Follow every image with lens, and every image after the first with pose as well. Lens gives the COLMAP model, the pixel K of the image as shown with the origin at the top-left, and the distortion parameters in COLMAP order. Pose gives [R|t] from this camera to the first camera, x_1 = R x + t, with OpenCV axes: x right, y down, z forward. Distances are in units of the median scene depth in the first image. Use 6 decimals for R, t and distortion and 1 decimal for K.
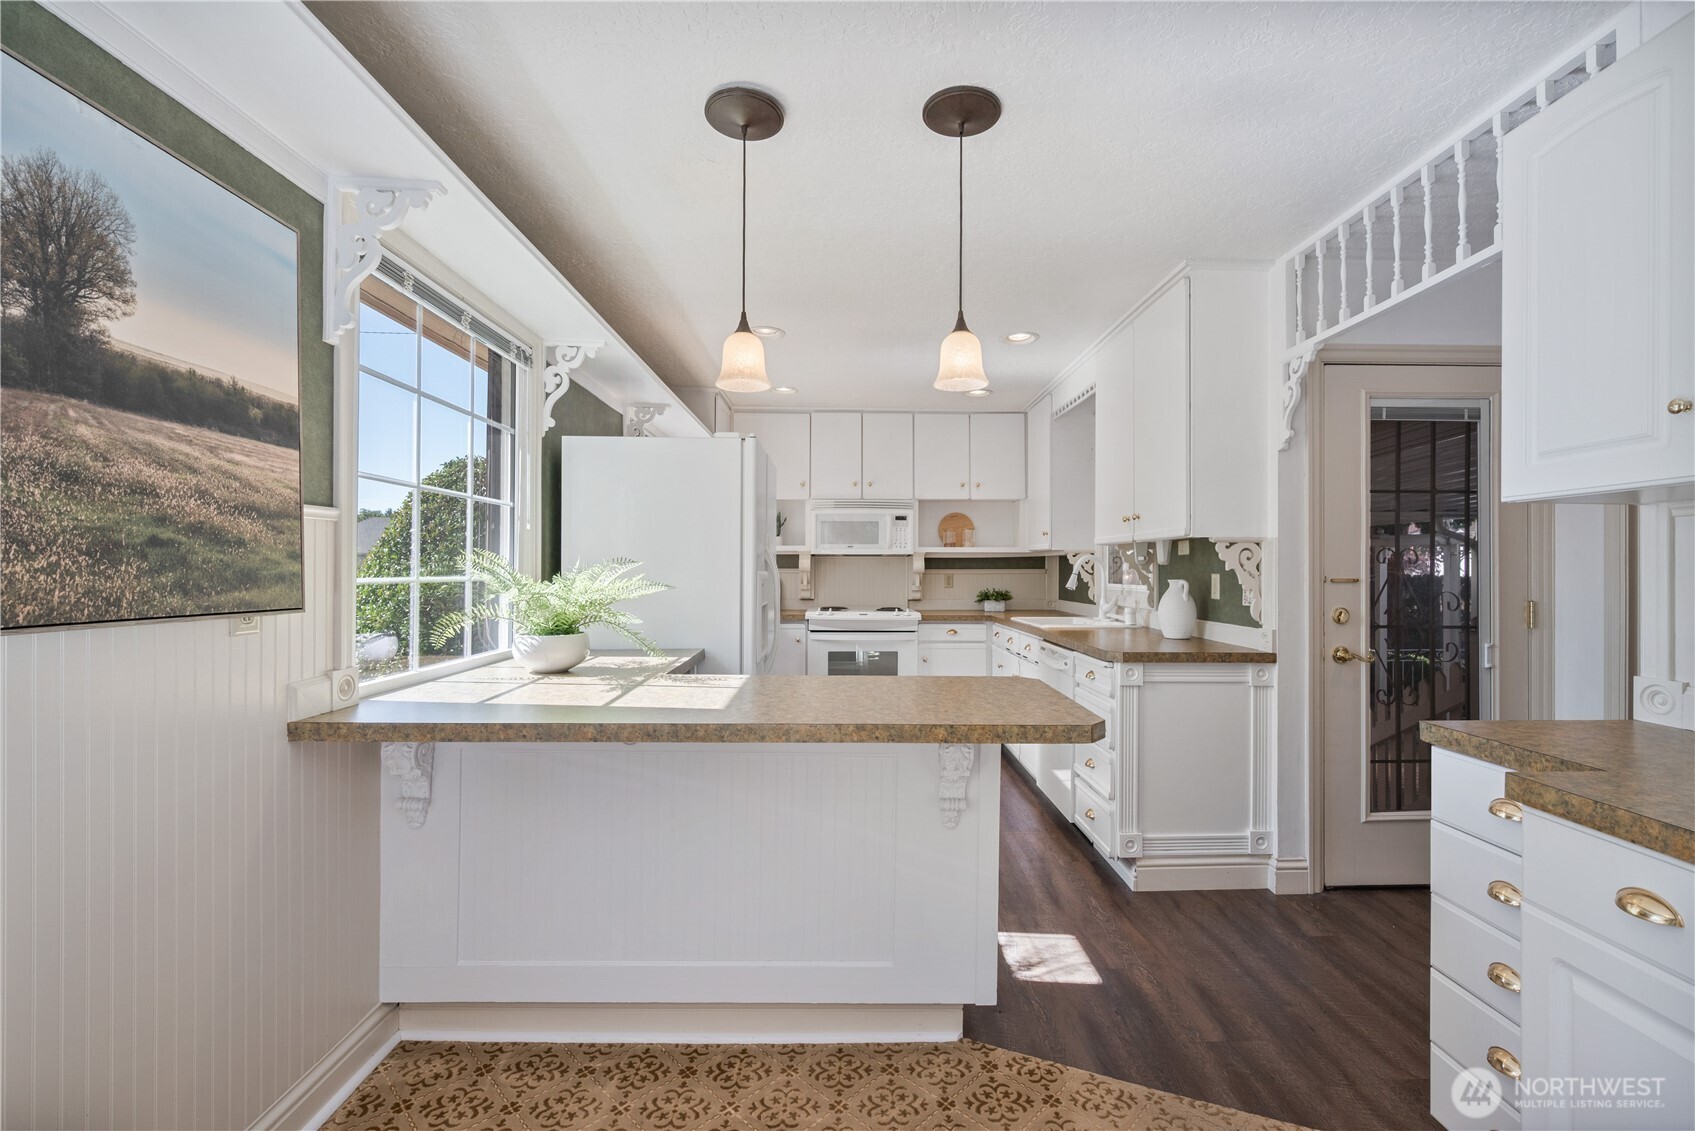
lens RADIAL K [[743.7, 0, 848.4], [0, 743.7, 564.0], [0, 0, 1]] dist [0.000045, -0.000117]
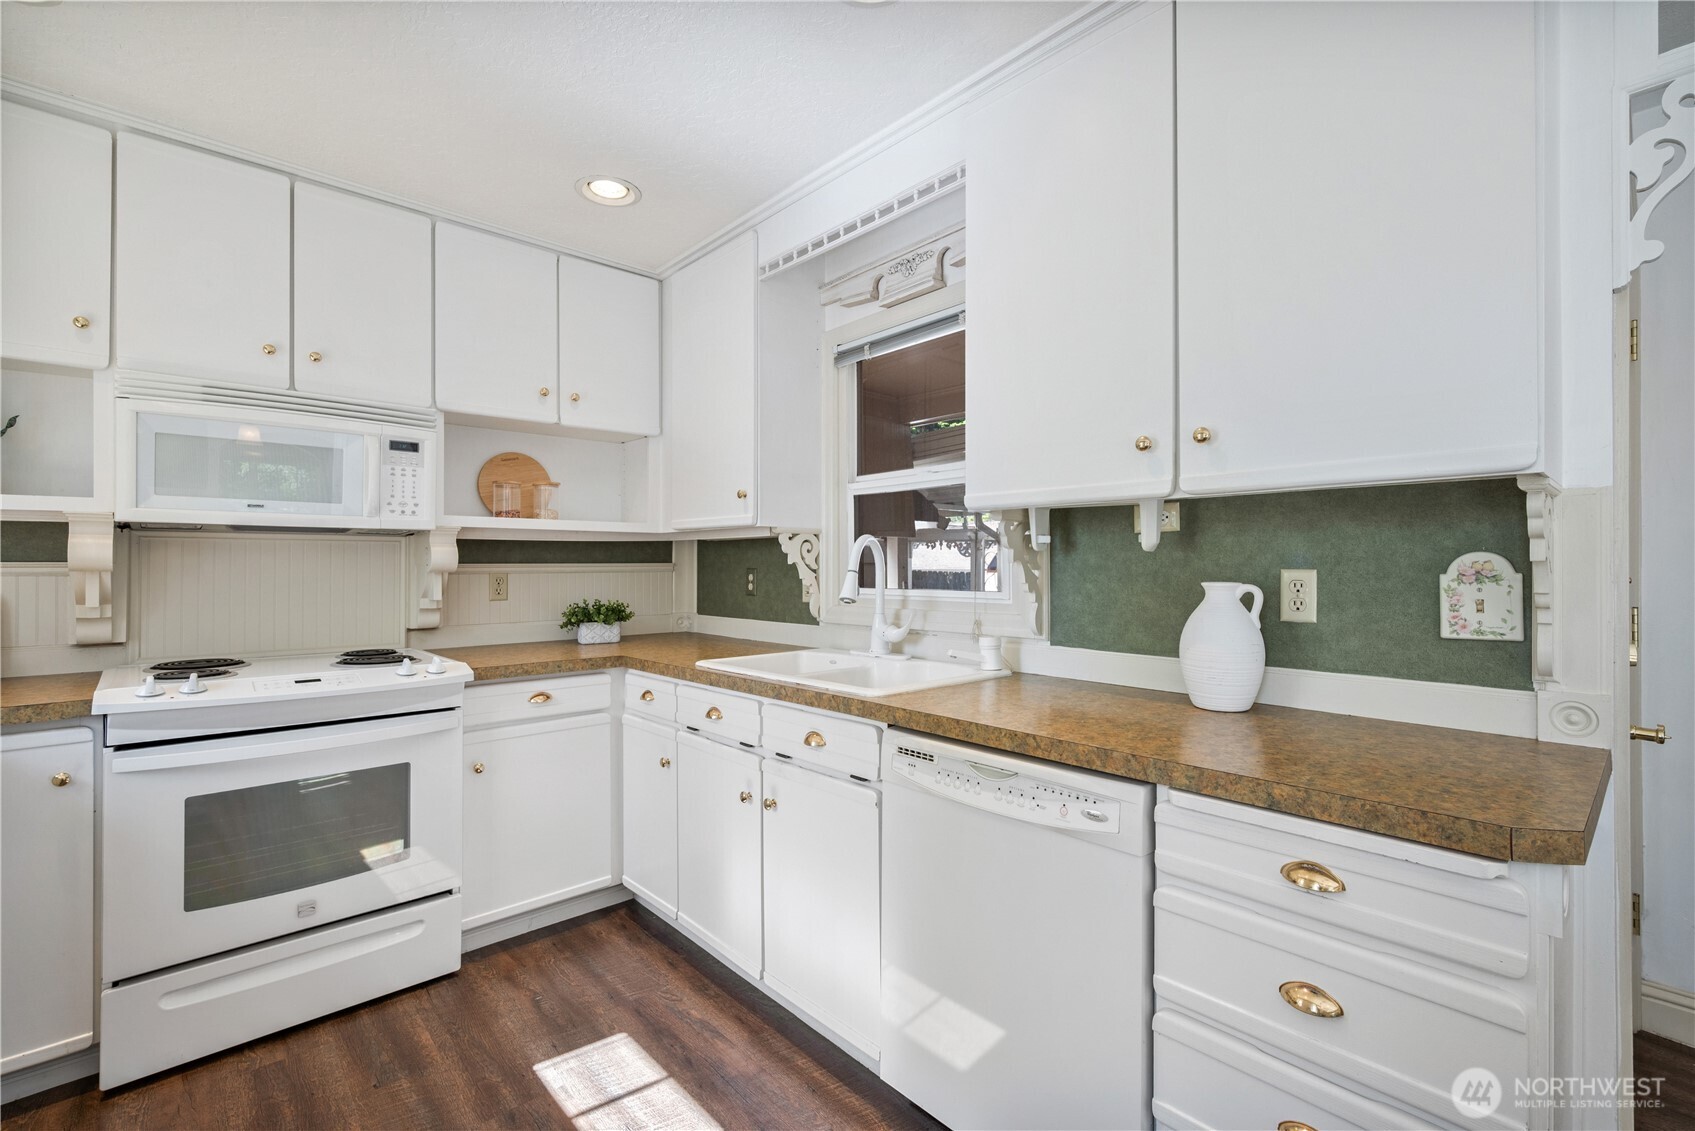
lens RADIAL K [[743.7, 0, 848.4], [0, 743.7, 564.0], [0, 0, 1]] dist [0.000045, -0.000117]
pose [[0.744006, -0.001537, 0.668171, -0.026776], [-0.002269, 0.999986, 0.004827, 0.004635], [-0.668169, -0.005108, 0.743992, 0.495940]]
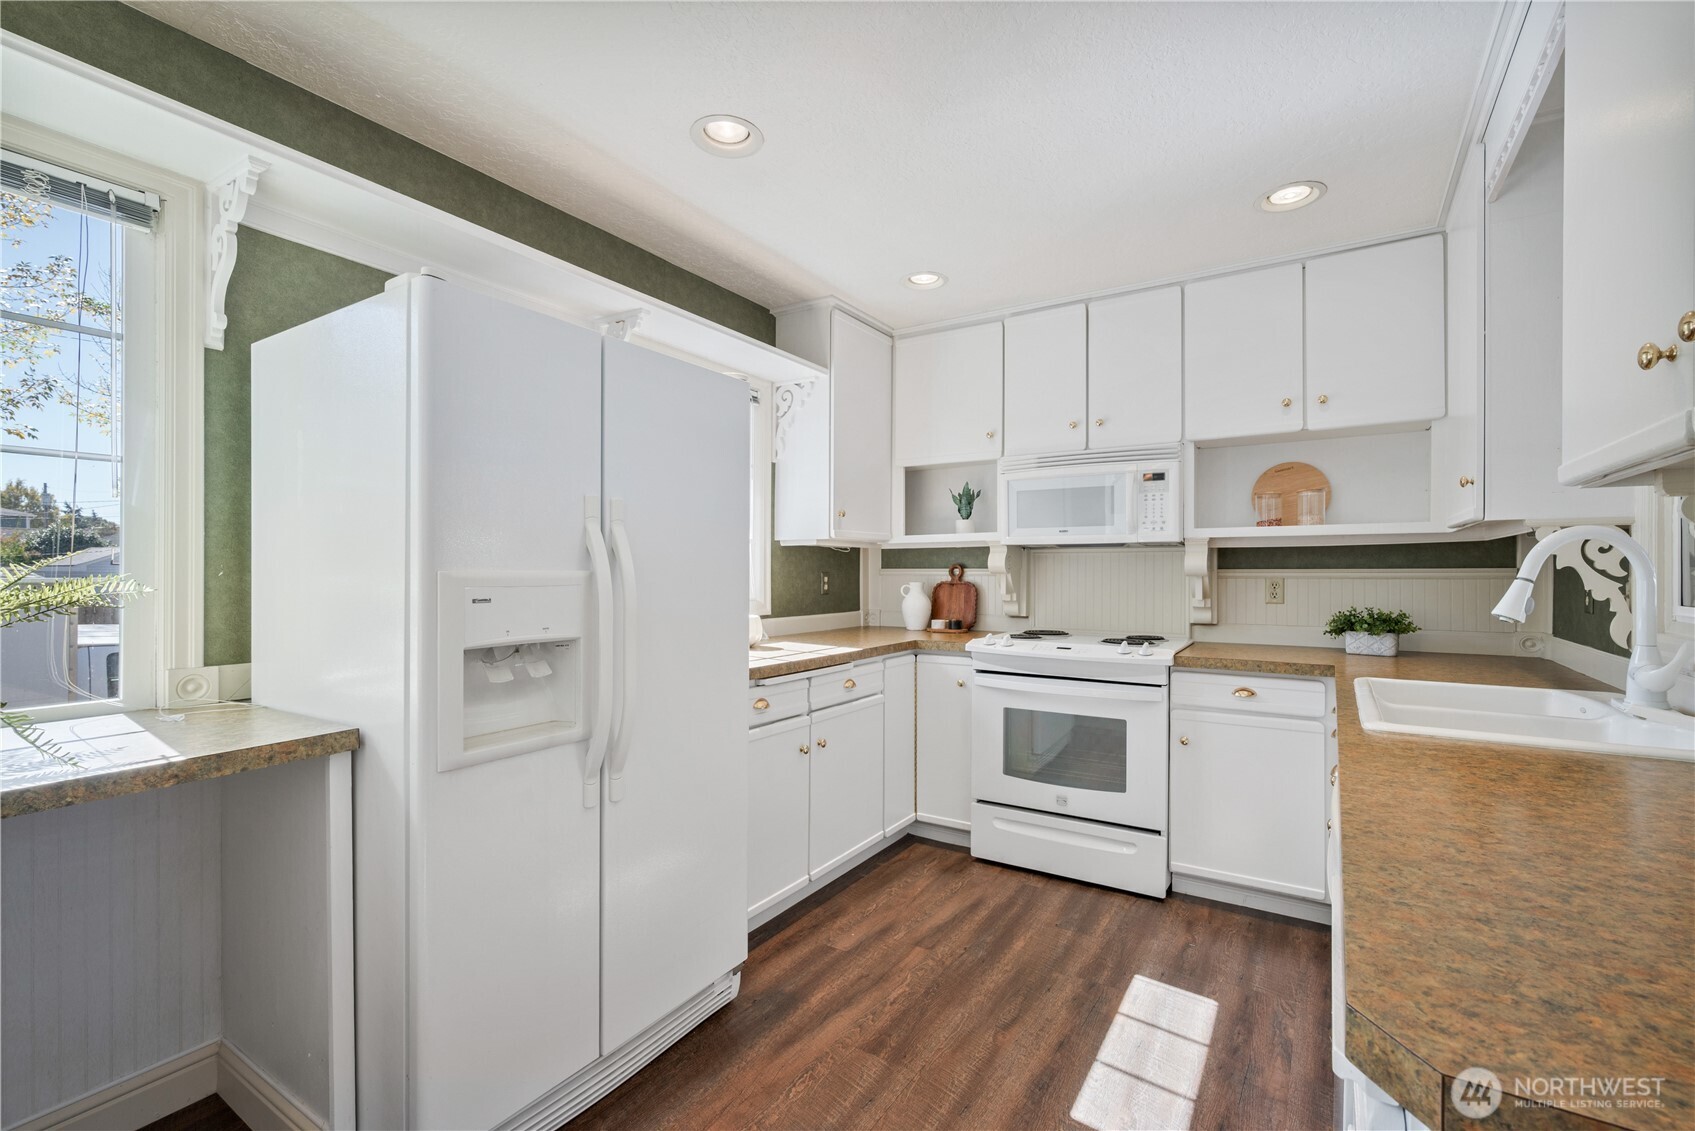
lens RADIAL K [[741.2, 0, 841.7], [0, 741.2, 573.6], [0, 0, 1]] dist [0.001165, -0.000142]
pose [[0.835390, 0.001193, -0.549657, 0.178105], [0.004032, 0.999957, 0.008298, 0.004880], [0.549643, -0.009149, 0.835349, 0.405300]]
